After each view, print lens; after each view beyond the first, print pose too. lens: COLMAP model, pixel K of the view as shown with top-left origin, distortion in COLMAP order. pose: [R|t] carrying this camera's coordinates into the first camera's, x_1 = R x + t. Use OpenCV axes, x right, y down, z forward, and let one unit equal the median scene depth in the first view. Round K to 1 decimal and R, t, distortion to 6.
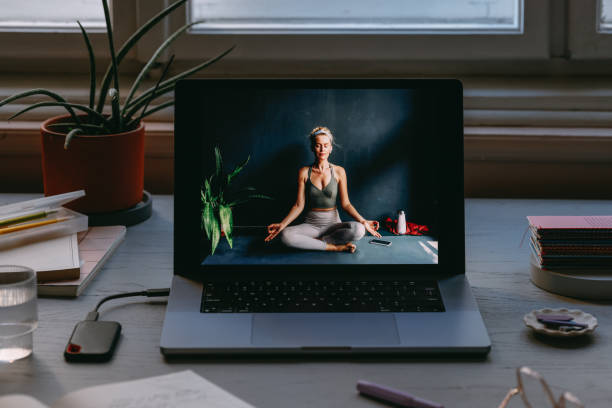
lens RADIAL K [[1759.6, 0, 306.8], [0, 1759.6, 141.9], [0, 0, 1]] dist [0.007385, -0.132799]
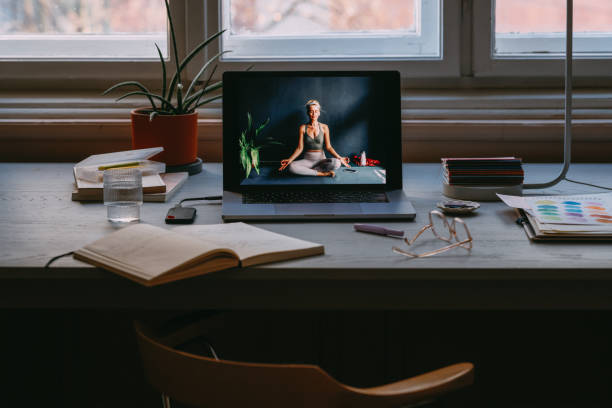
lens RADIAL K [[1730.5, 0, 305.3], [0, 1730.5, 320.3], [0, 0, 1]] dist [-0.016882, 0.715565]
pose [[0.999759, -0.007860, 0.020501, -0.033354], [0.007581, 0.999878, 0.013635, 0.172814], [-0.020606, -0.013476, 0.999697, -0.595885]]
